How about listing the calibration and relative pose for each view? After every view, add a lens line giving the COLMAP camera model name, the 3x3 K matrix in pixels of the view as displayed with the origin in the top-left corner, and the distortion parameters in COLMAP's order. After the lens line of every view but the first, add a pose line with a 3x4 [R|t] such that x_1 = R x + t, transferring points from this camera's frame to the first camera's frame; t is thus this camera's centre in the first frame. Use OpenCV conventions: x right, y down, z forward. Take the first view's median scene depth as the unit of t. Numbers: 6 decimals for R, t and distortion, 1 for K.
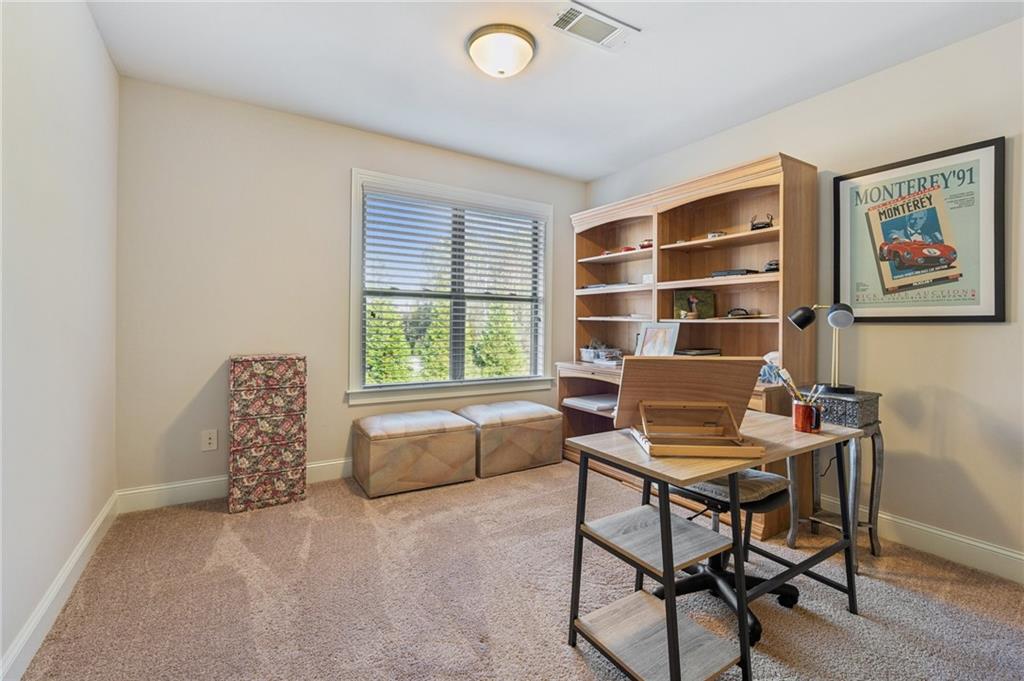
lens RADIAL K [[457.2, 0, 518.5], [0, 457.2, 329.3], [0, 0, 1]] dist [-0.002637, -0.000393]
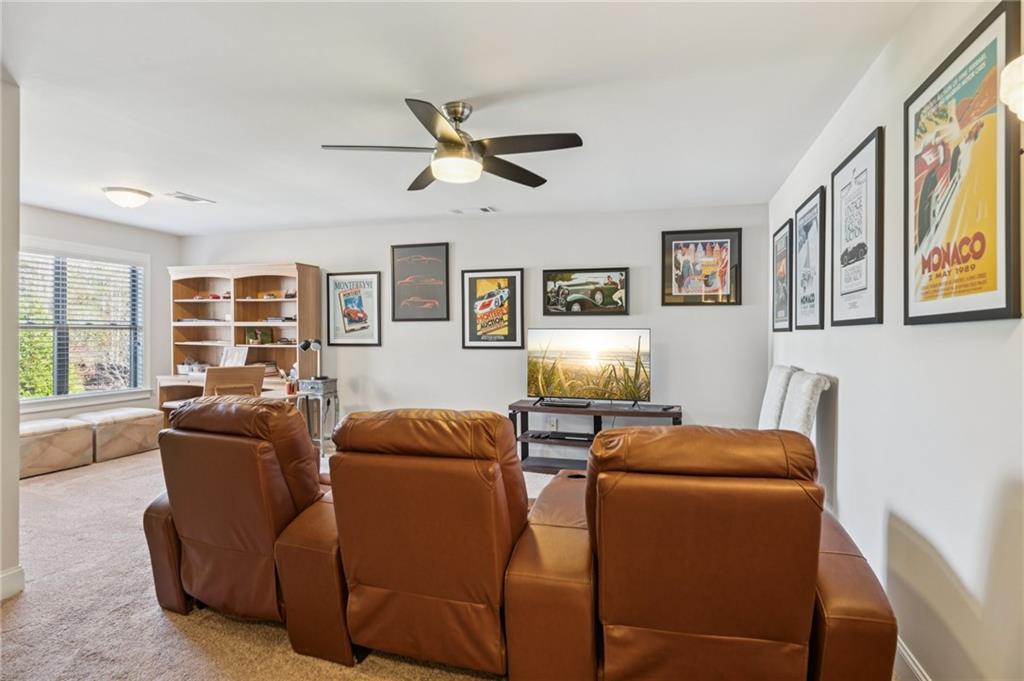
lens RADIAL K [[545.7, 0, 512.5], [0, 545.7, 335.3], [0, 0, 1]] dist [0.002388, 0.000113]
pose [[0.757949, -0.012549, 0.652193, -0.203731], [0.013176, 0.999905, 0.003927, -0.048682], [-0.652181, 0.005616, 0.758042, -1.077051]]
